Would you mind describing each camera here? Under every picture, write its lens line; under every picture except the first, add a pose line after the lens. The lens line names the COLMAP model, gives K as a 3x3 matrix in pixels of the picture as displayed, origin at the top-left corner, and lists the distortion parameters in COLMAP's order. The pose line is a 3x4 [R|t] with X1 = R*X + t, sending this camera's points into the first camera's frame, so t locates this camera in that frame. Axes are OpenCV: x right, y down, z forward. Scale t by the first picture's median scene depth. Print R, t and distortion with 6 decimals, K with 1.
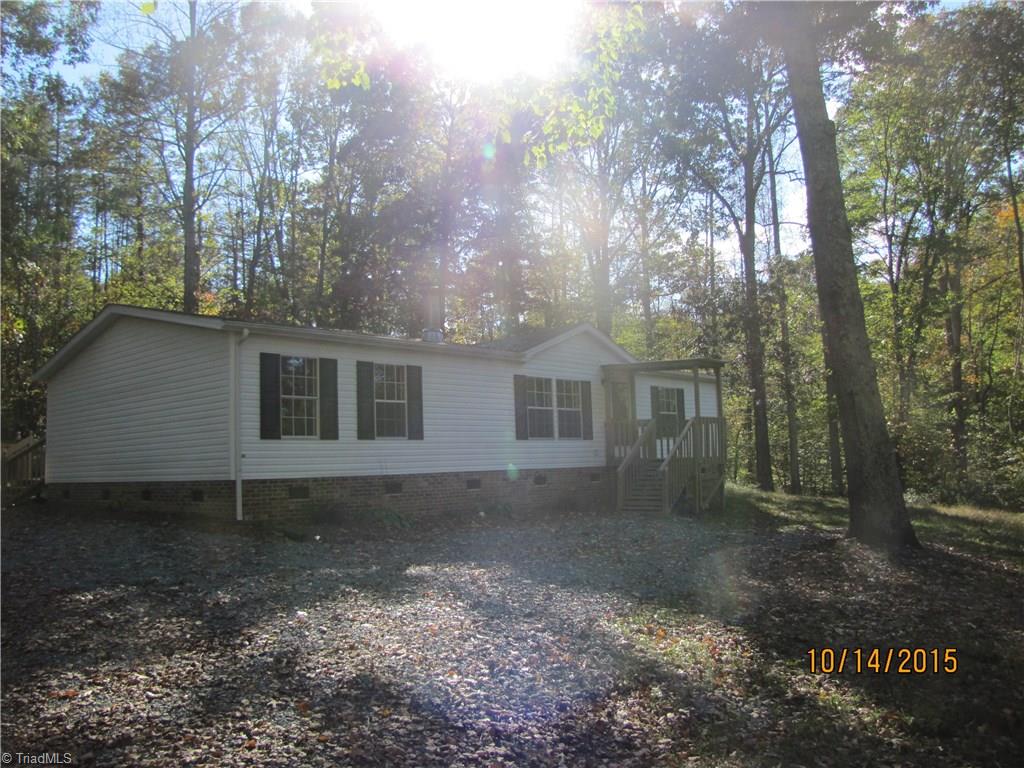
lens RADIAL K [[852.8, 0, 512.3], [0, 852.8, 384.7], [0, 0, 1]] dist [-0.077108, -0.003715]
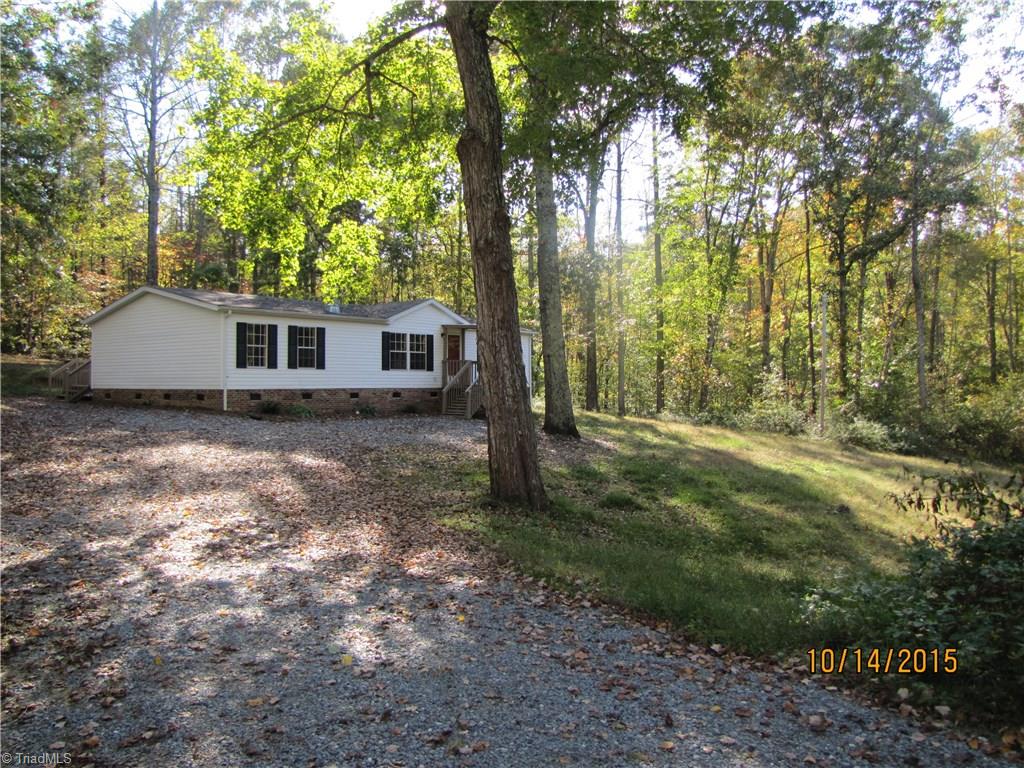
lens RADIAL K [[852.8, 0, 511.1], [0, 852.8, 382.9], [0, 0, 1]] dist [-0.077108, -0.003715]
pose [[0.995090, 0.031796, 0.093725, 0.115567], [-0.040432, 0.994963, 0.091728, -0.085418], [-0.090336, -0.095067, 0.991364, -0.789170]]
